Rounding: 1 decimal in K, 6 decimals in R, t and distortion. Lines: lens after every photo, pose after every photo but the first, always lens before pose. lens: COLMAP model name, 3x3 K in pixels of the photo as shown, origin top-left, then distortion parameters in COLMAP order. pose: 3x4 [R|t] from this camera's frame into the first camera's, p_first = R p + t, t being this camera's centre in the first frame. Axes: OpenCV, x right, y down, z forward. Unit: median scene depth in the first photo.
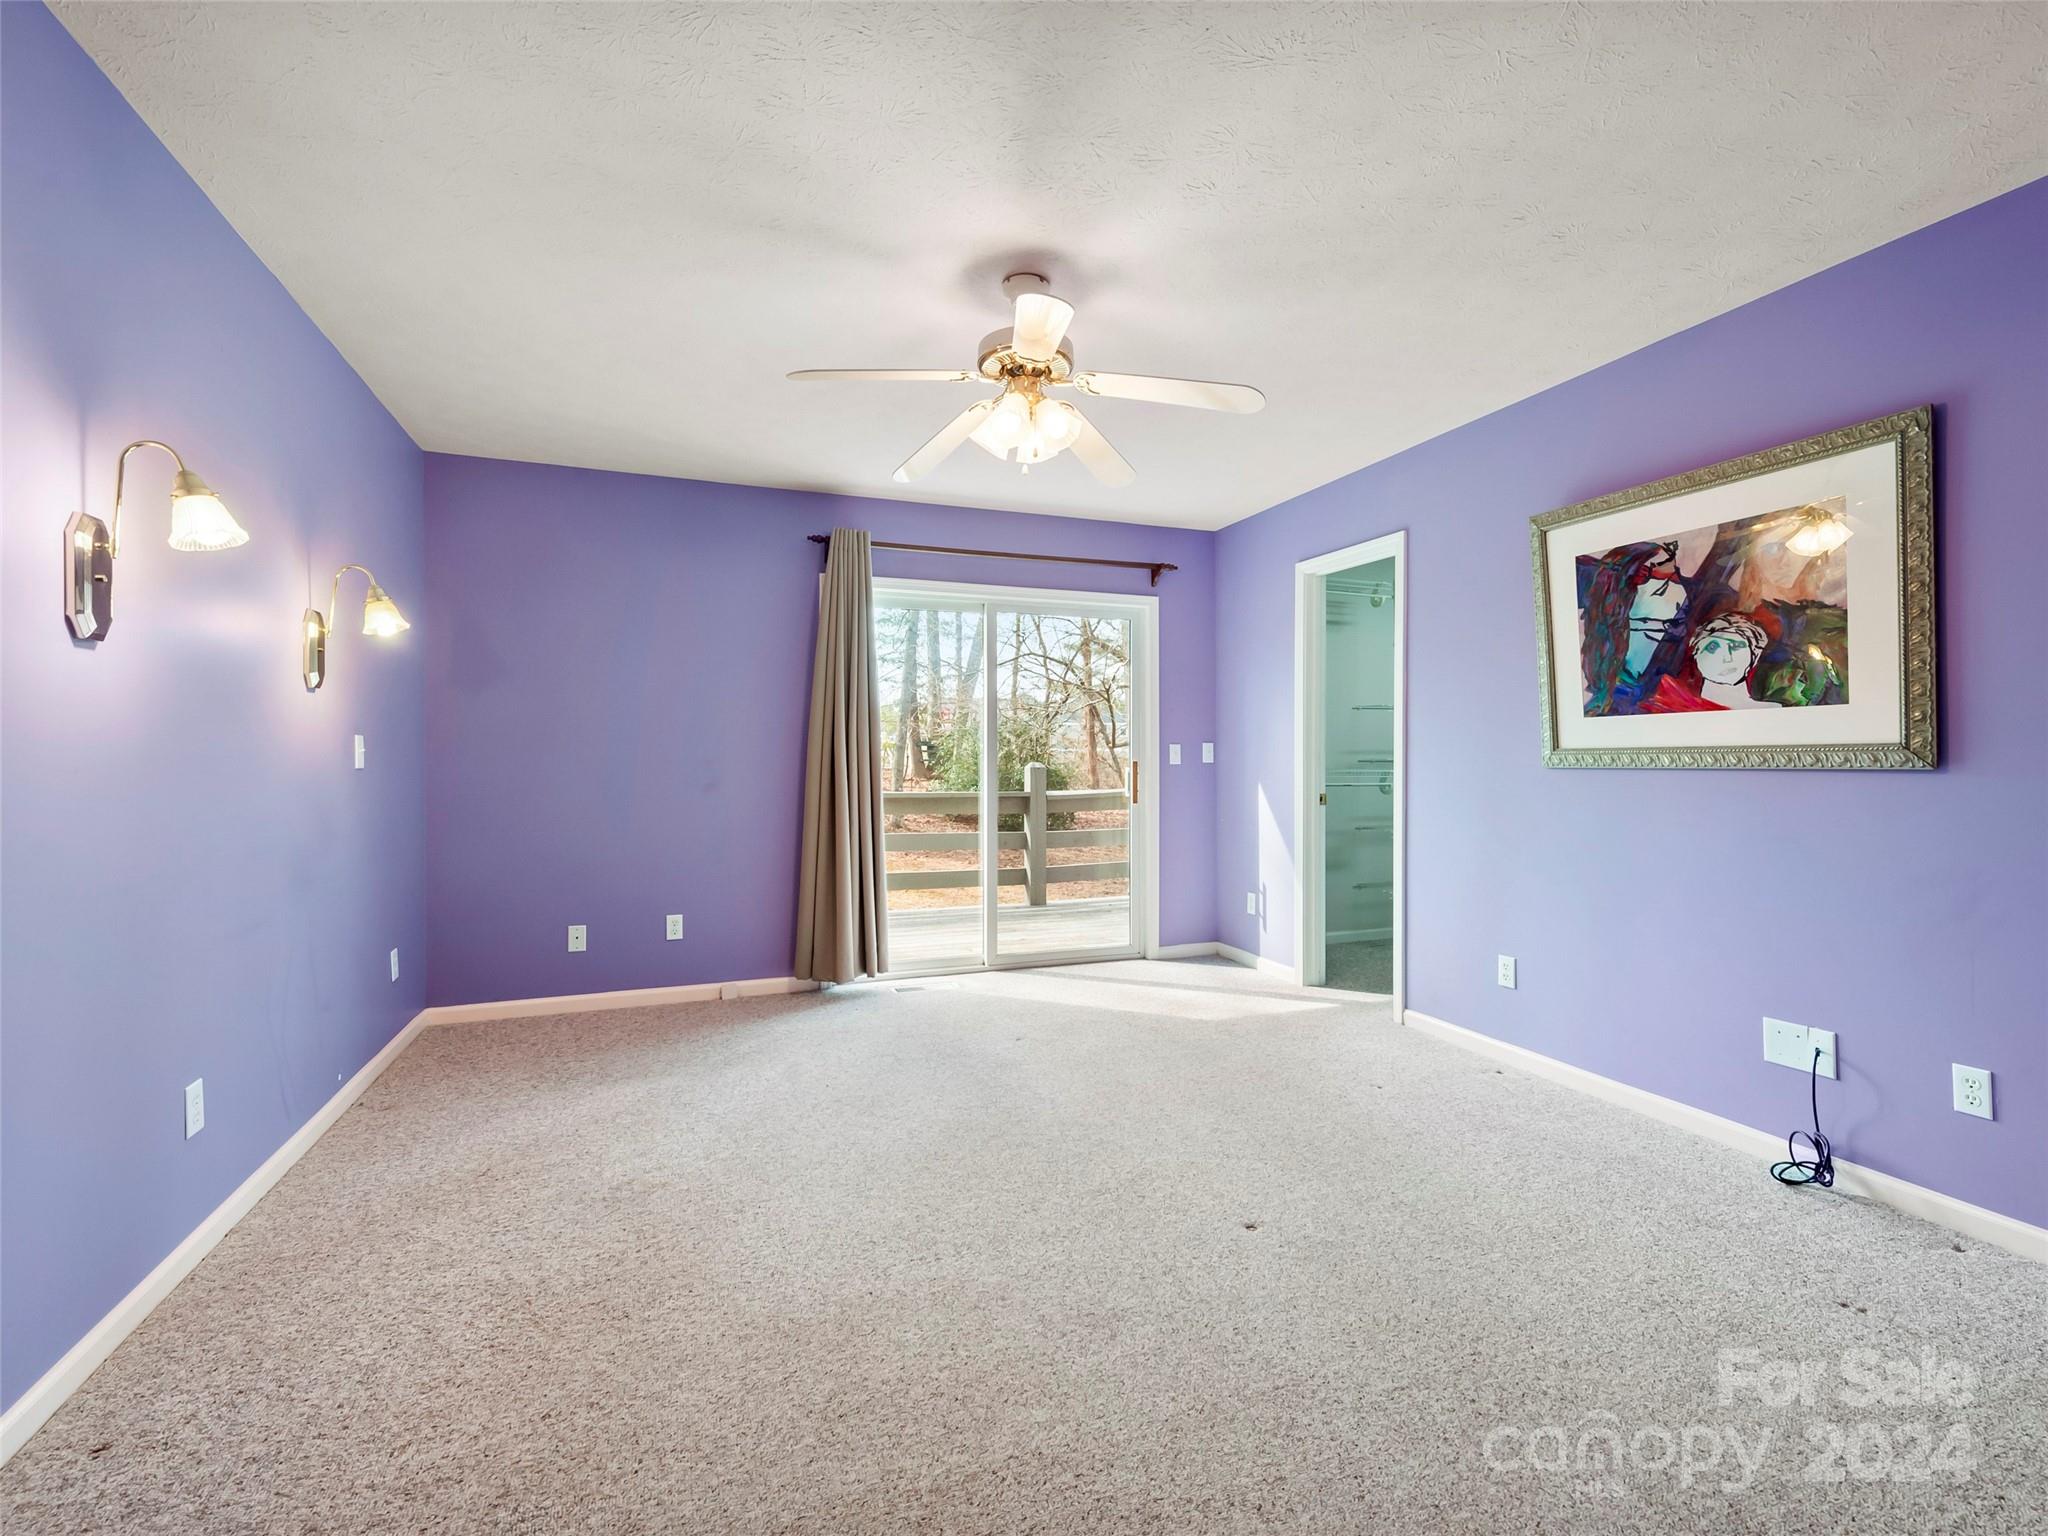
lens RADIAL K [[922.9, 0, 1027.3], [0, 922.9, 756.5], [0, 0, 1]] dist [0.011689, -0.004101]
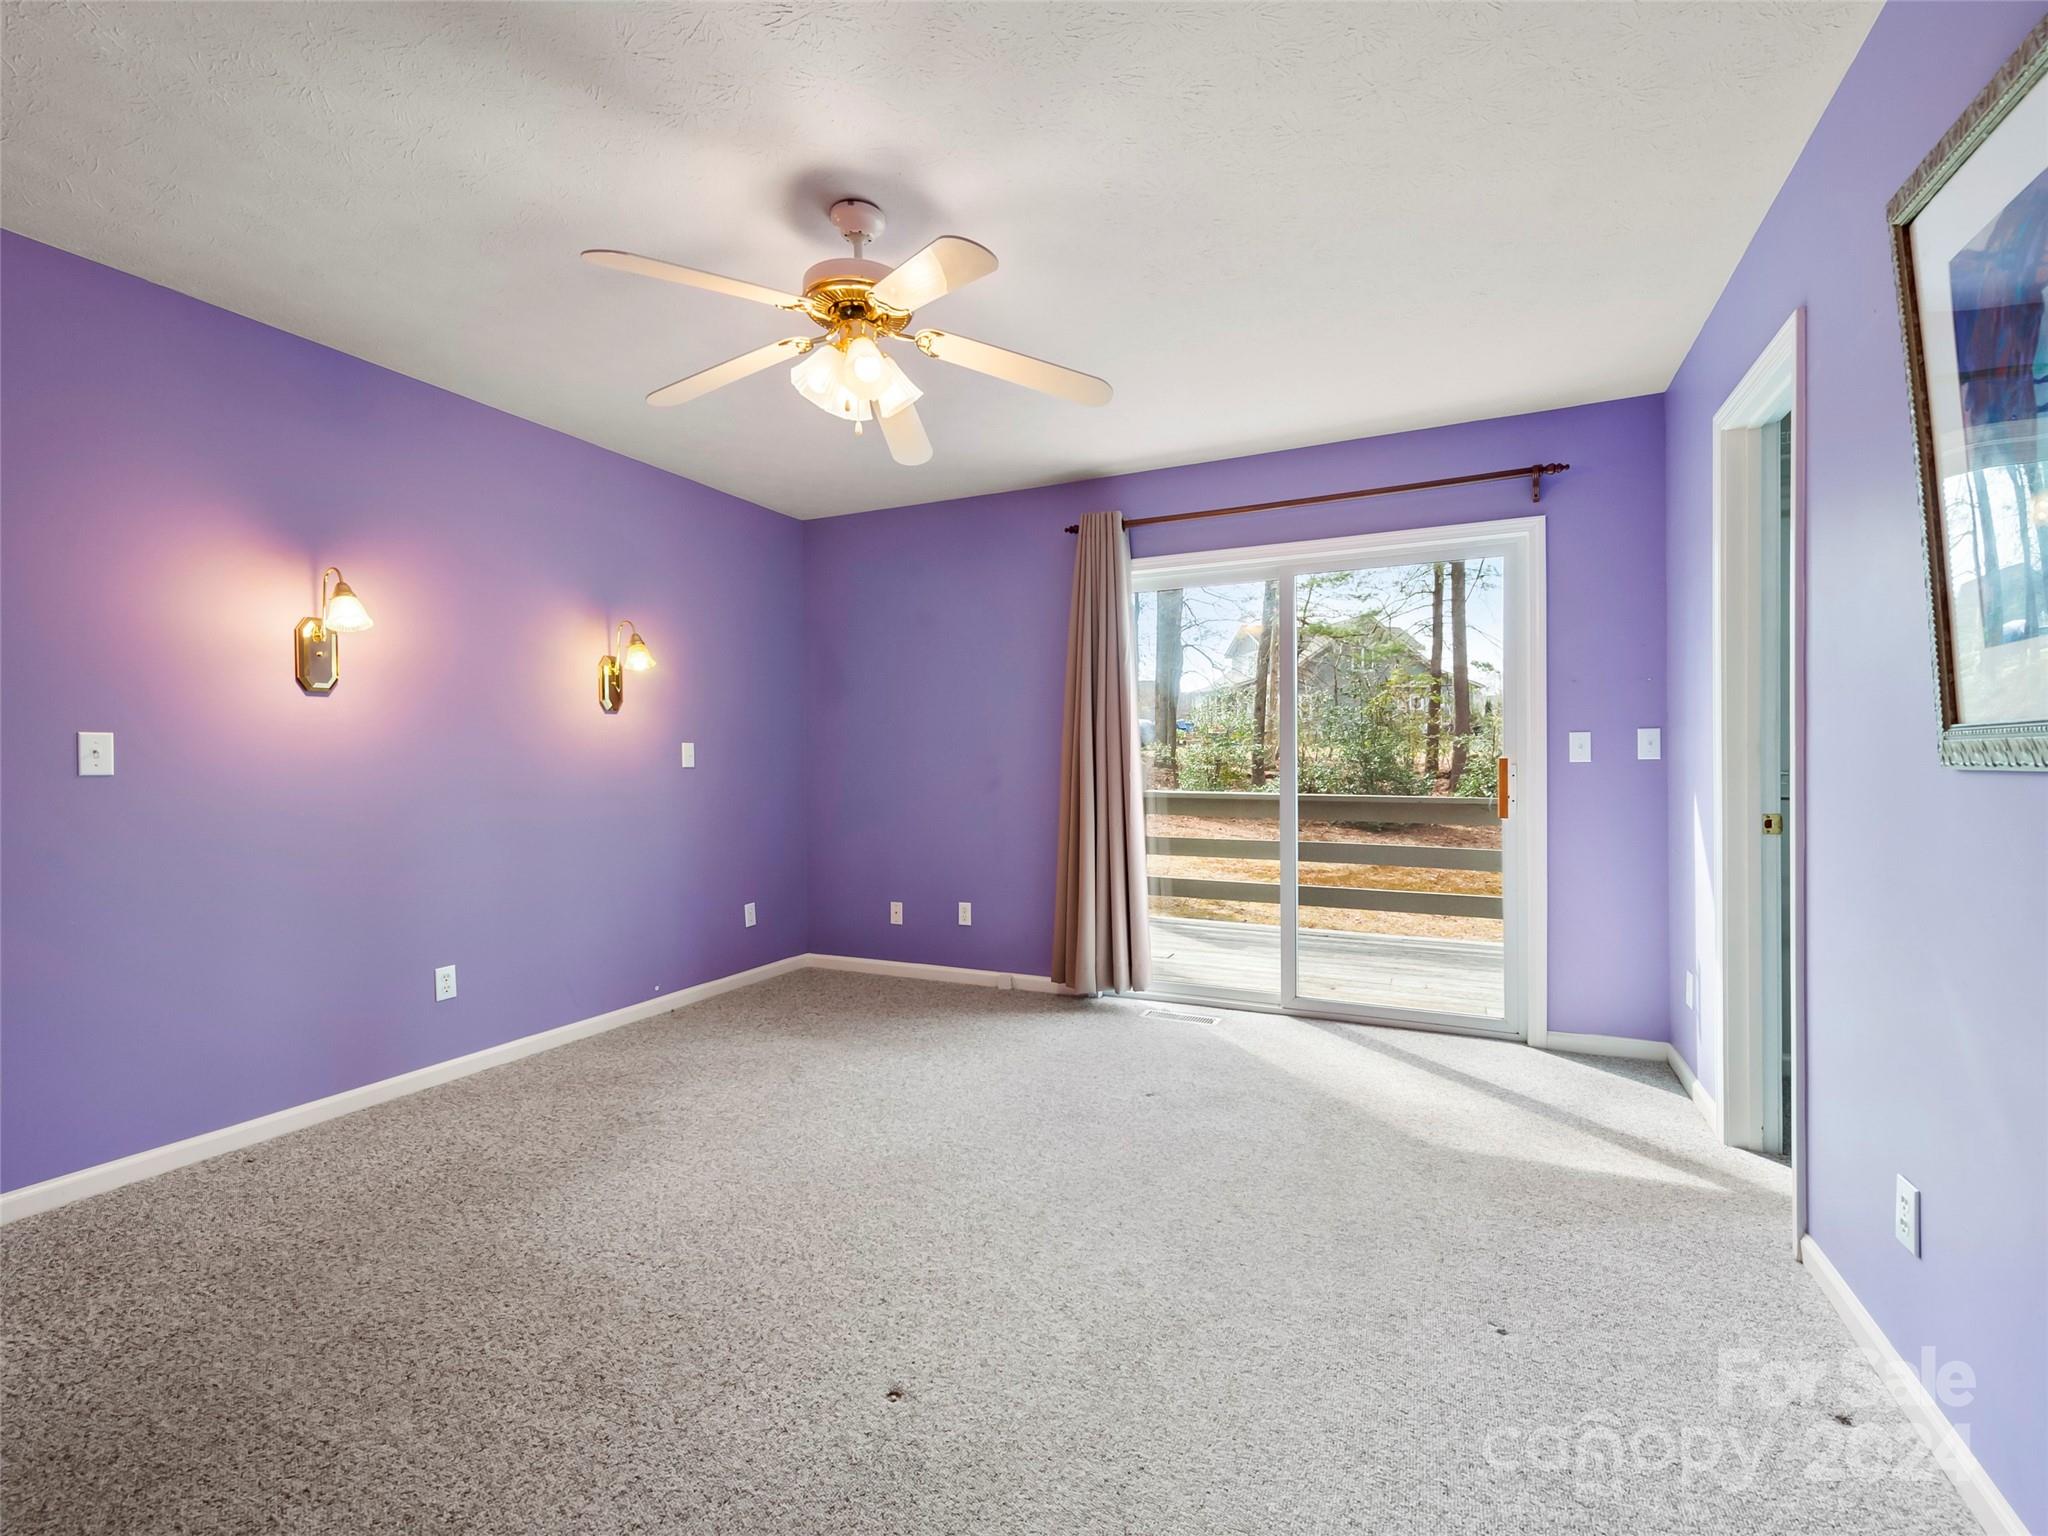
lens RADIAL K [[922.9, 0, 1021.5], [0, 922.9, 768.9], [0, 0, 1]] dist [0.011689, -0.004101]
pose [[0.694223, 0.003125, -0.719753, 0.469640], [0.007885, 0.999898, 0.011947, 0.002696], [0.719717, -0.013969, 0.694127, 0.319312]]
